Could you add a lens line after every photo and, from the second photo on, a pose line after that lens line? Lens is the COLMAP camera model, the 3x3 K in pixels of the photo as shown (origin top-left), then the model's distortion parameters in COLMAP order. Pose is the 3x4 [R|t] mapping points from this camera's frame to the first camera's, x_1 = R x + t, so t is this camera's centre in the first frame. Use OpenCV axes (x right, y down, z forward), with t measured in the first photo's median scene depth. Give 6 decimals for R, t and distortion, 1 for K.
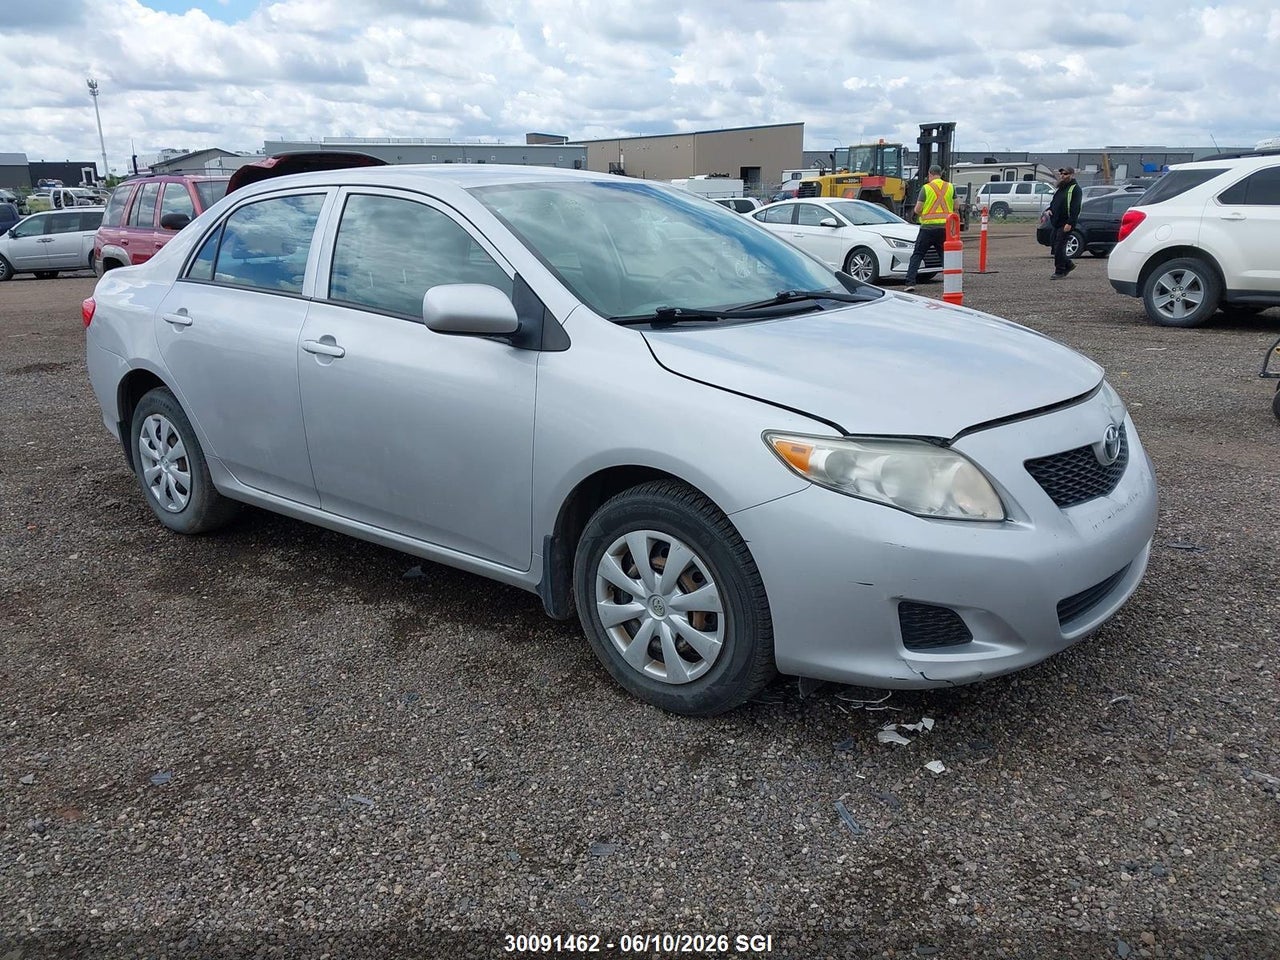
lens RADIAL K [[1054.6, 0, 640.0], [0, 1054.6, 480.0], [0, 0, 1]] dist [0.004571, 0.011093]
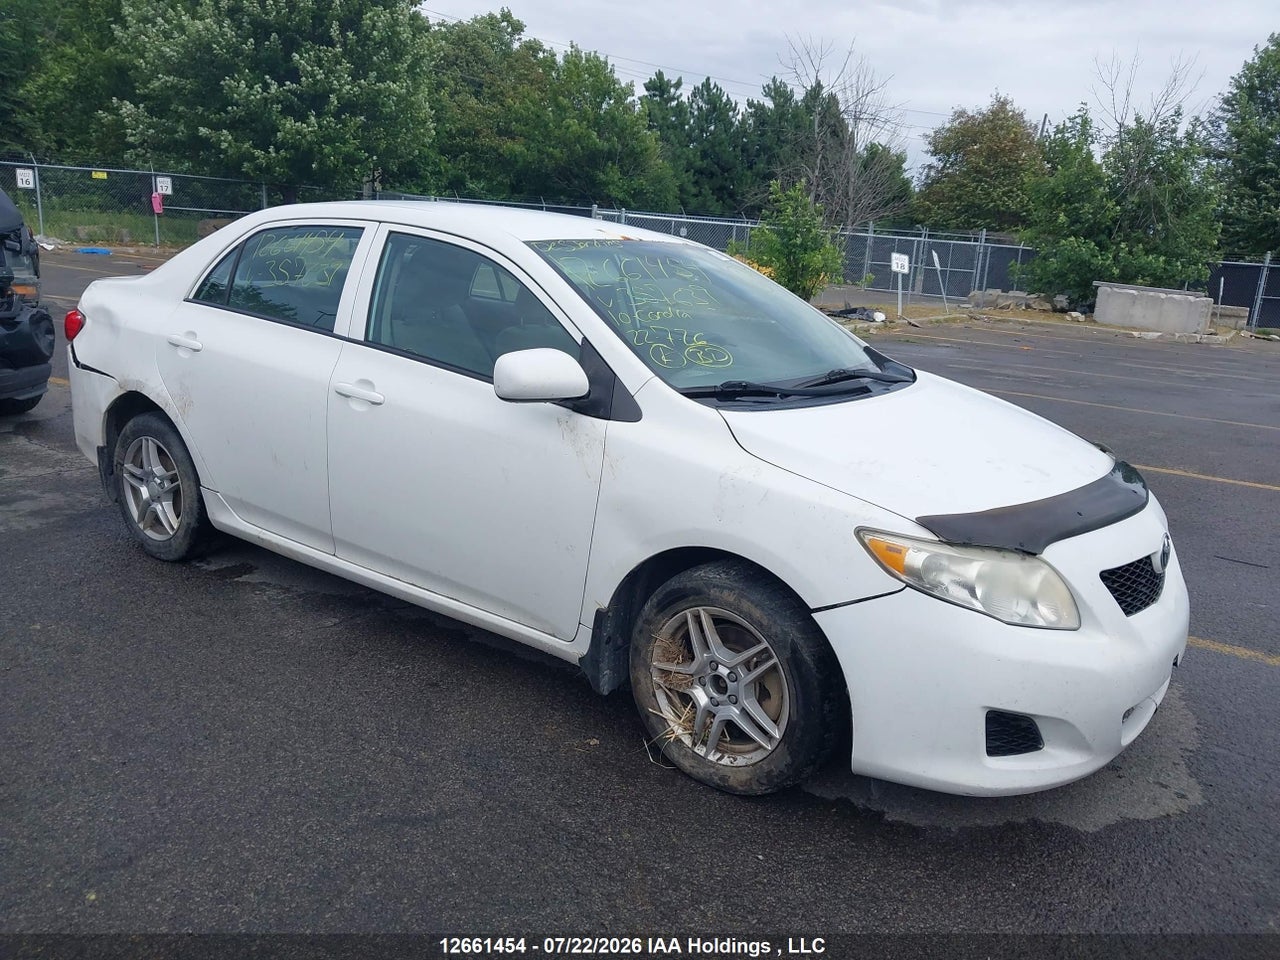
lens RADIAL K [[1054.6, 0, 640.0], [0, 1054.6, 480.0], [0, 0, 1]] dist [0.004571, 0.011093]
pose [[0.993364, 0.066373, 0.093931, -0.153754], [-0.064529, 0.997661, -0.022532, -0.046991], [-0.095207, 0.016321, 0.995324, 0.027797]]
